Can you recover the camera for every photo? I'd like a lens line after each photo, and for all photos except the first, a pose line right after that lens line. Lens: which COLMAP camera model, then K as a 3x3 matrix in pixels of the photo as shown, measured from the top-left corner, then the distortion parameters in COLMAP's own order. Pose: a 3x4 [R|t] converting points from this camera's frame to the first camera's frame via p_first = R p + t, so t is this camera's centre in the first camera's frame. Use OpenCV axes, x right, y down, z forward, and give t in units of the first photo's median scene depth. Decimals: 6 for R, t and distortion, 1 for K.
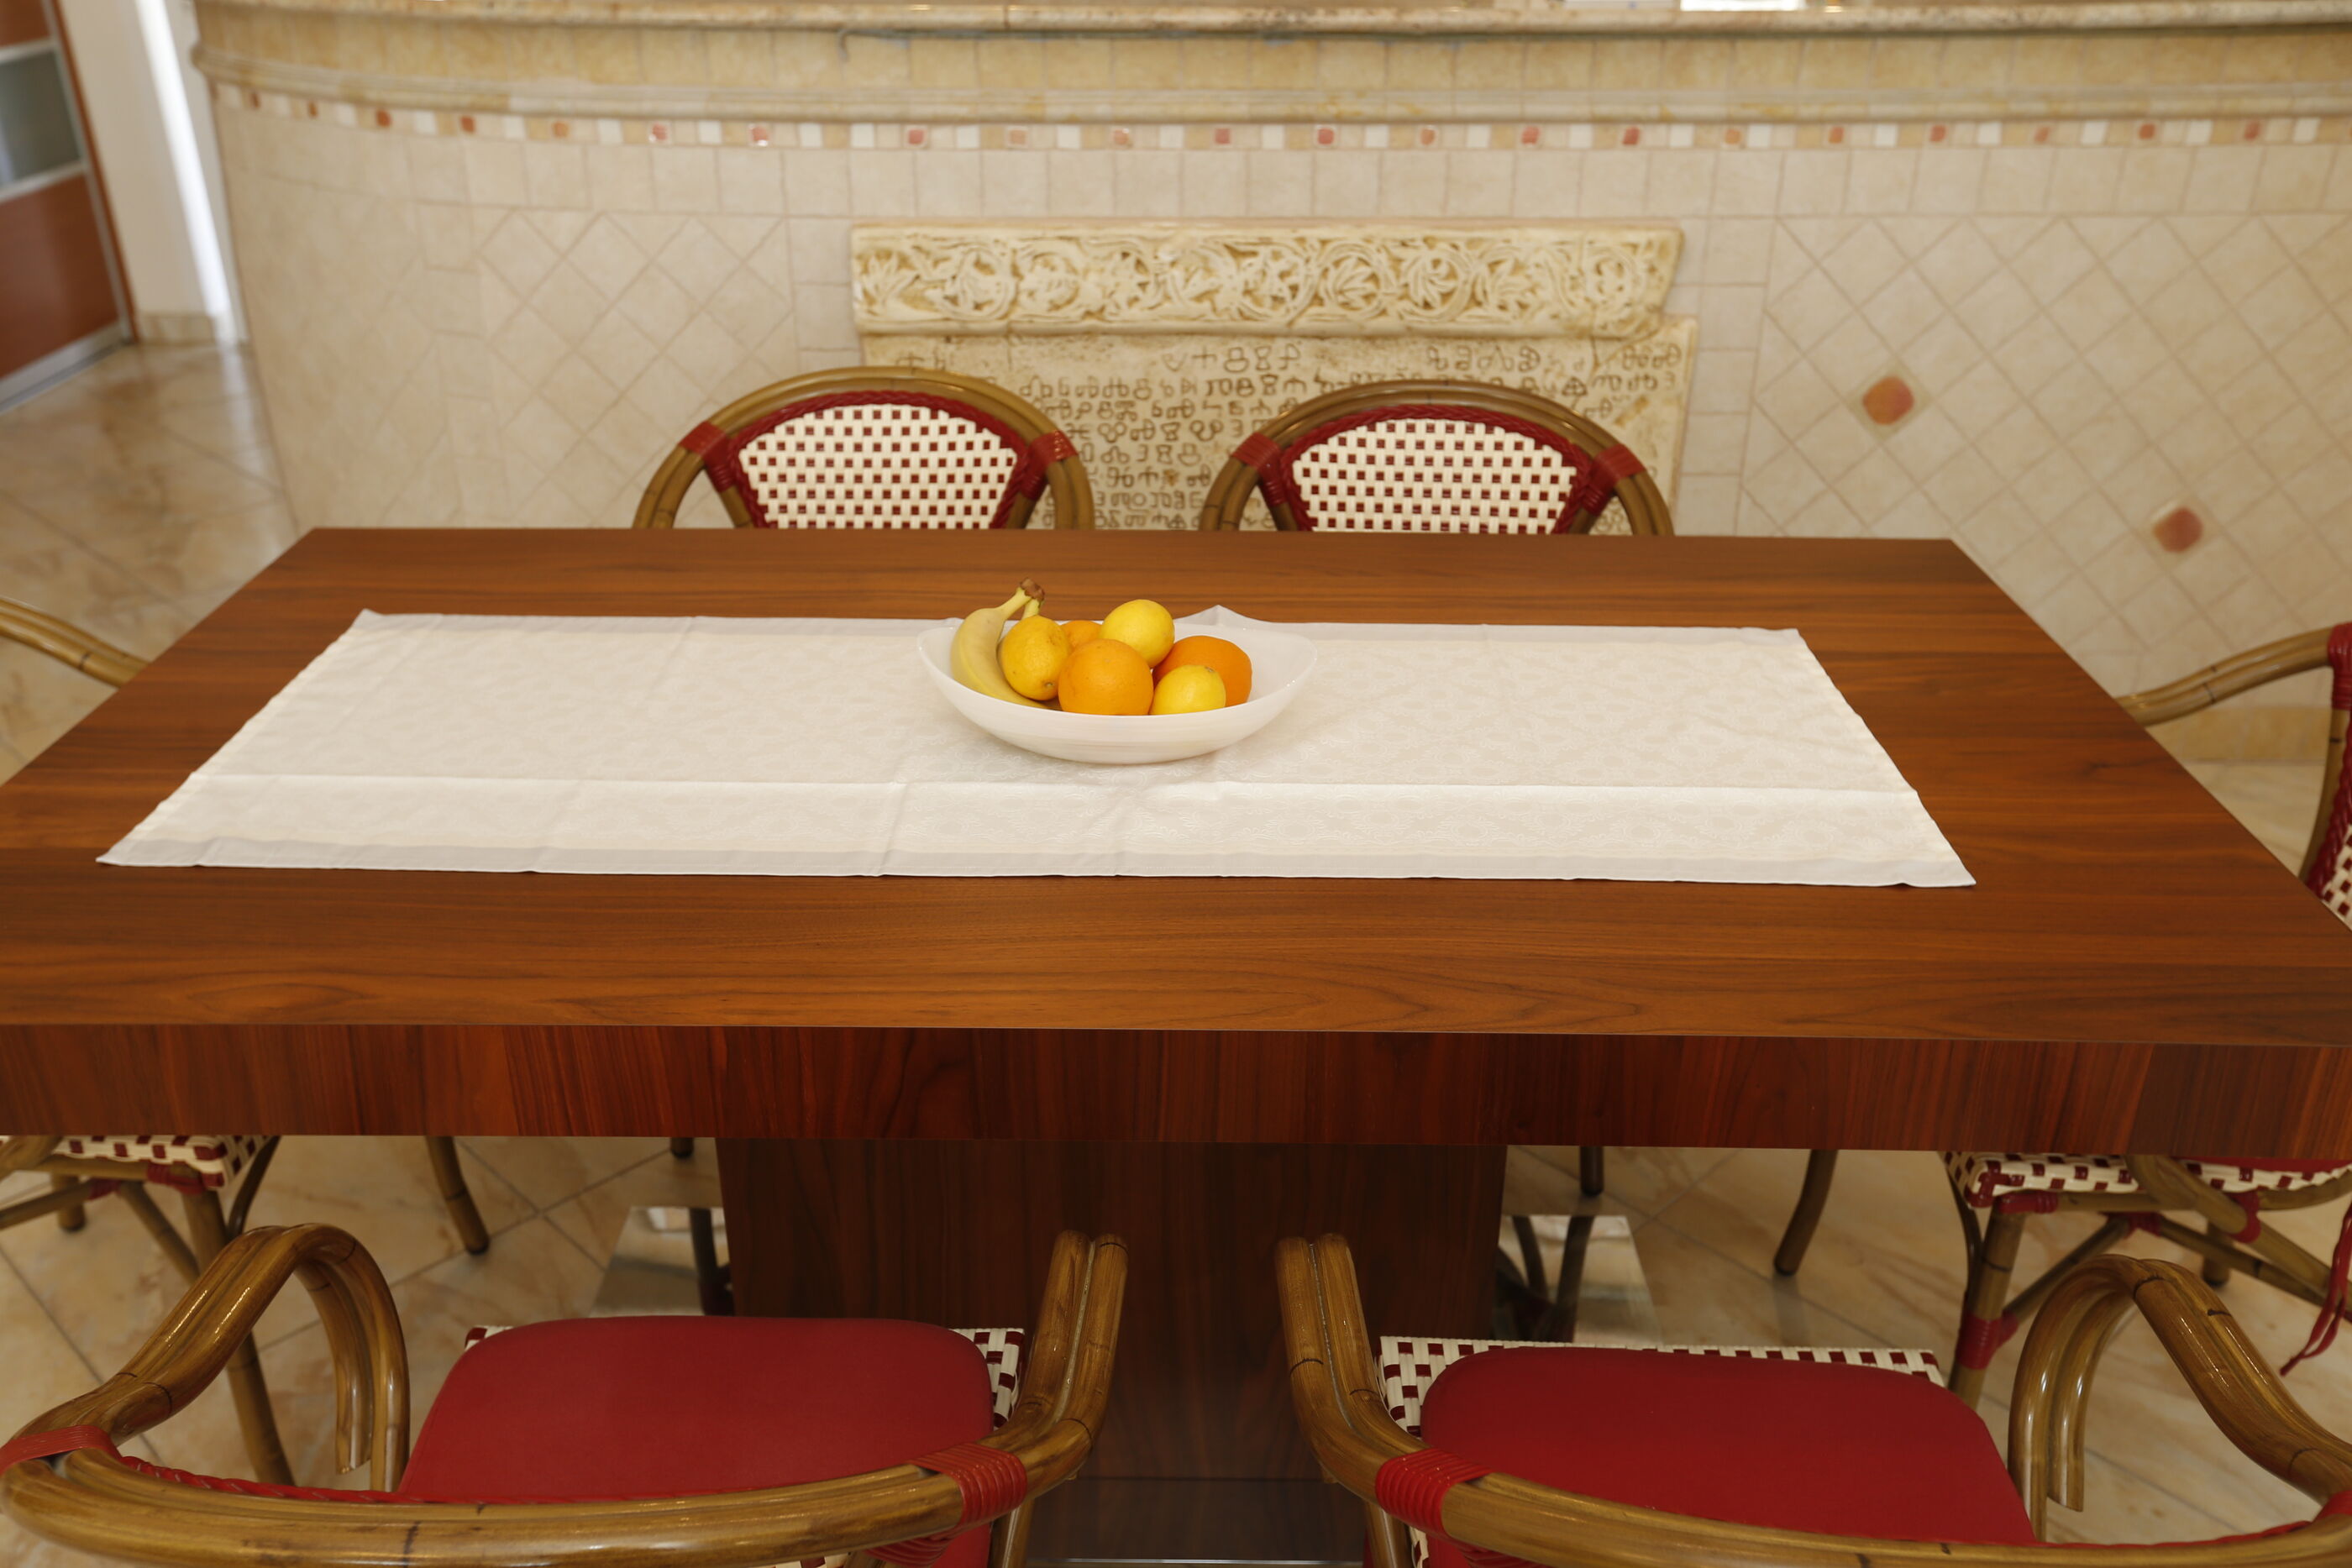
lens RADIAL K [[2046.5, 0, 1167.2], [0, 2046.5, 787.0], [0, 0, 1]] dist [-0.018071, 0.120711]
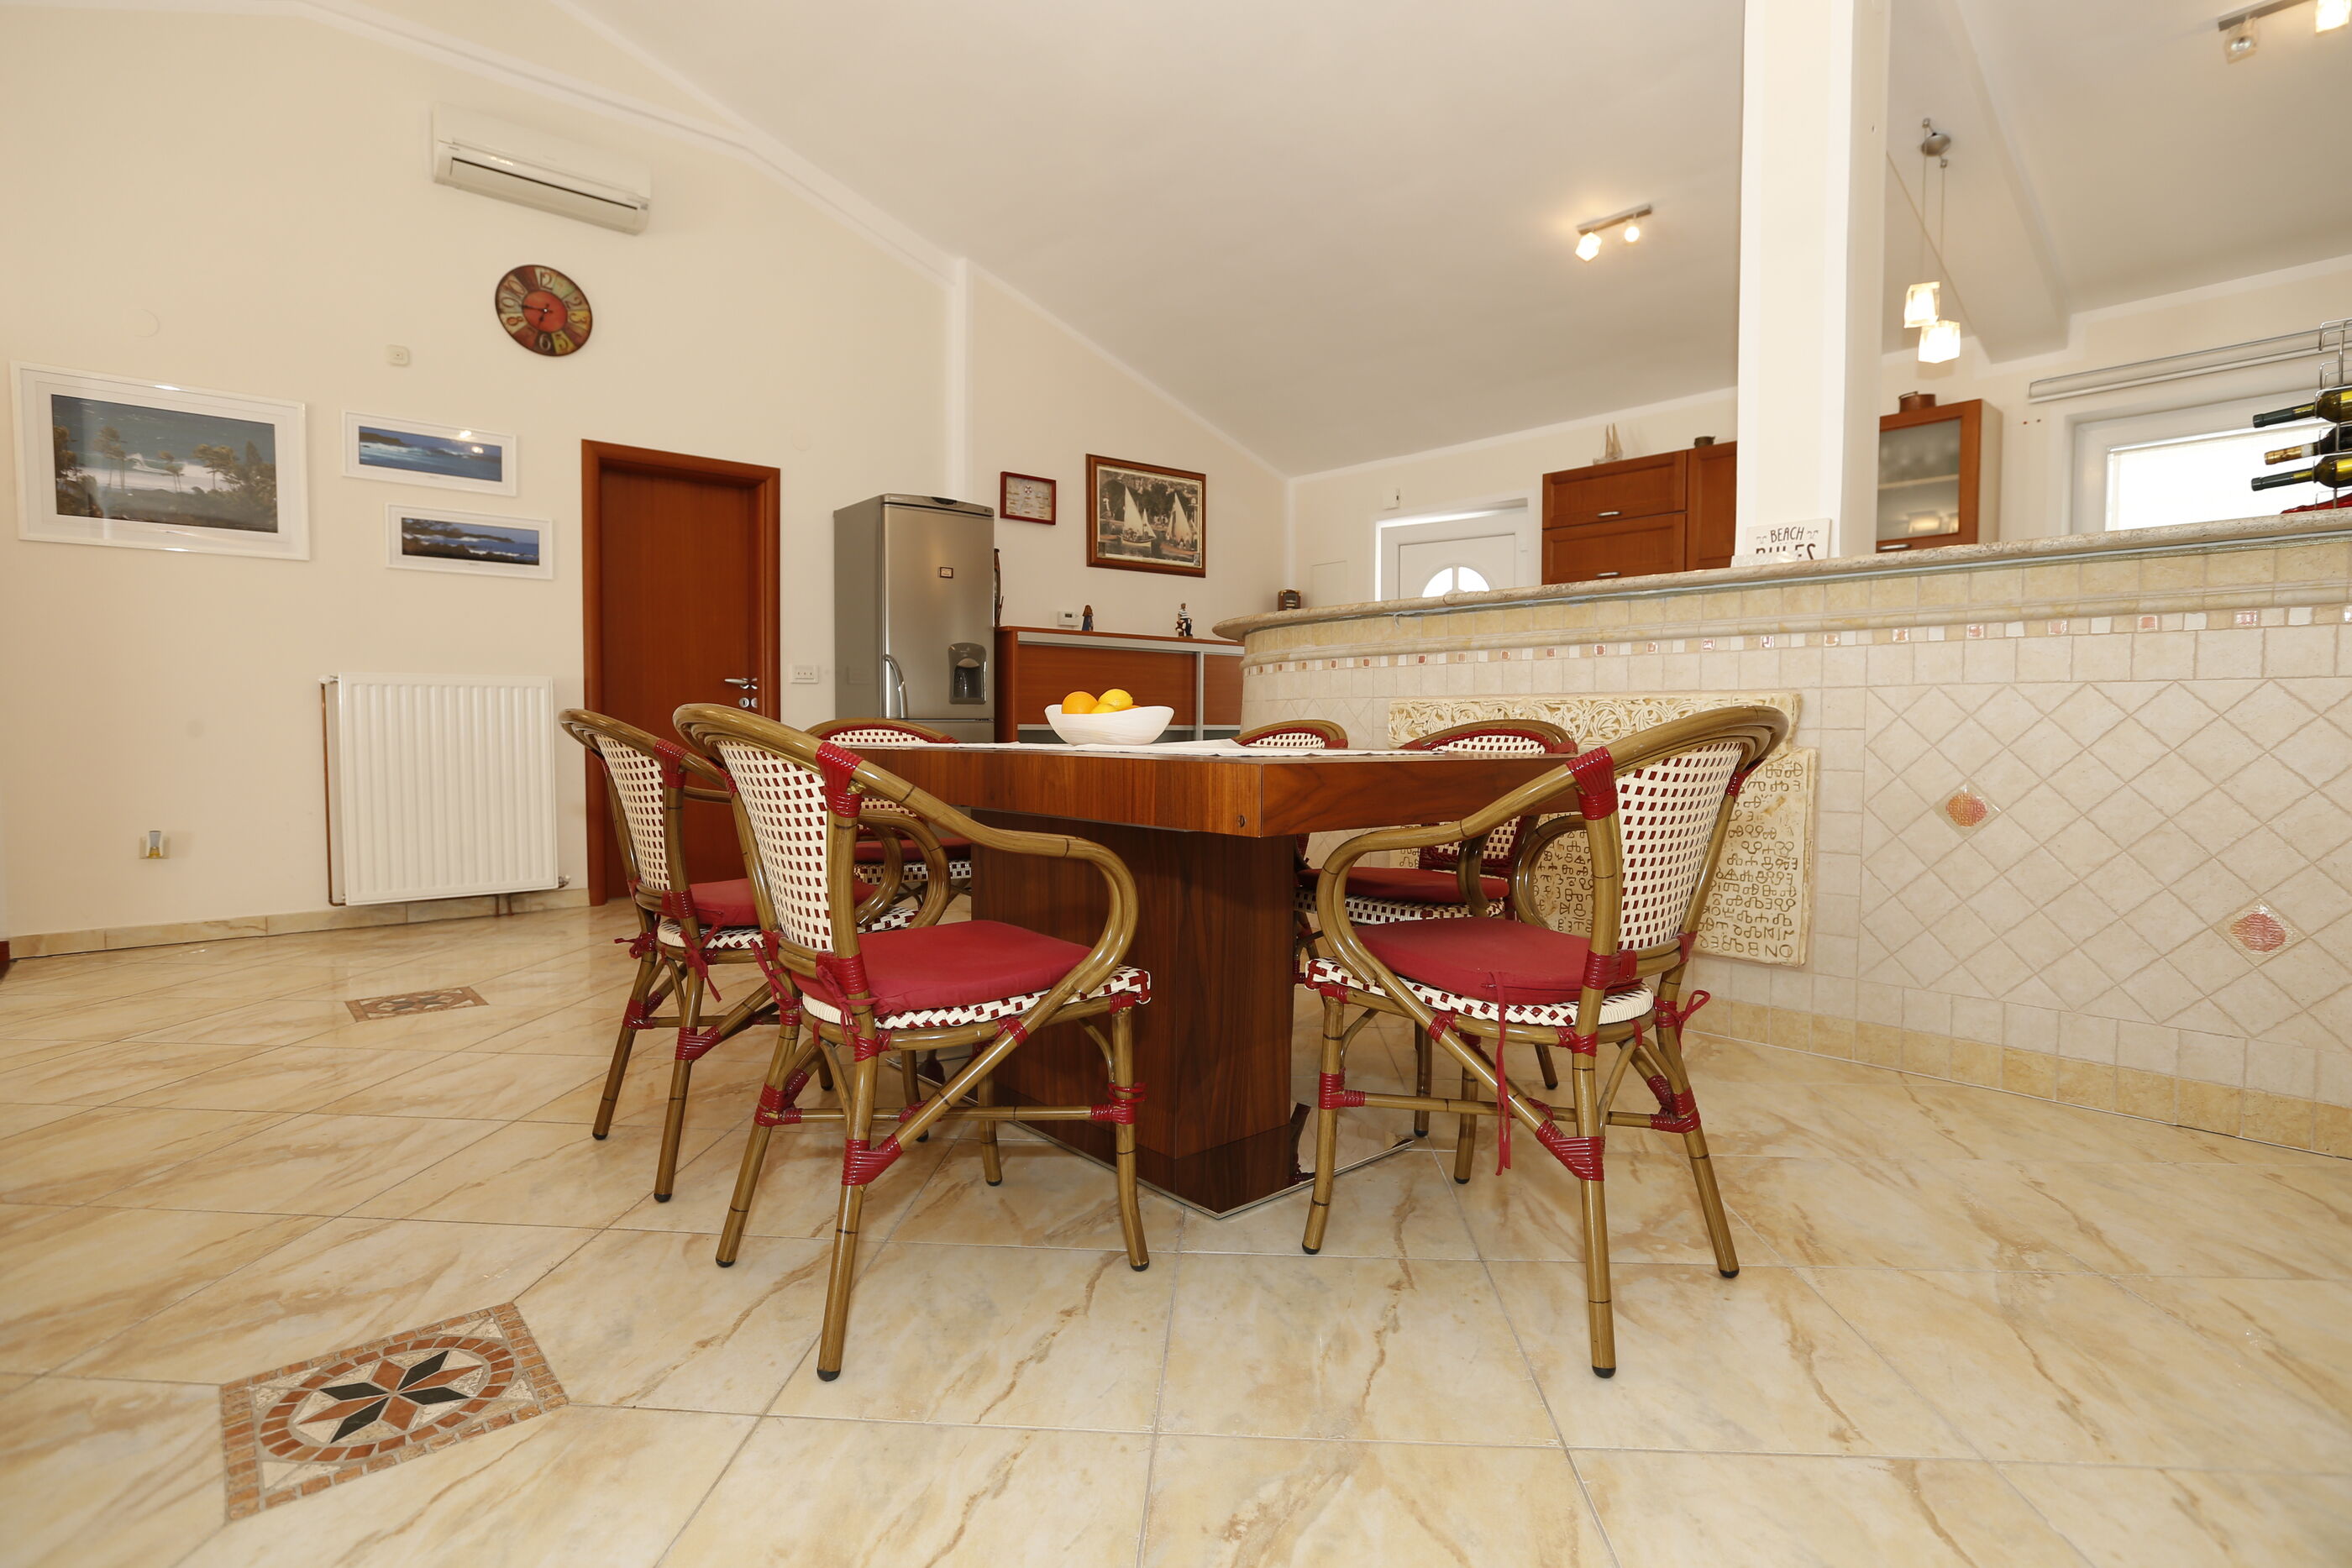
lens RADIAL K [[1142.5, 0, 1173.5], [0, 1142.5, 775.7], [0, 0, 1]] dist [-0.047114, 0.020737]
pose [[0.666261, 0.032129, -0.745026, 0.595028], [-0.334256, 0.905953, -0.259849, 0.190549], [0.666610, 0.422157, 0.614341, 0.138195]]
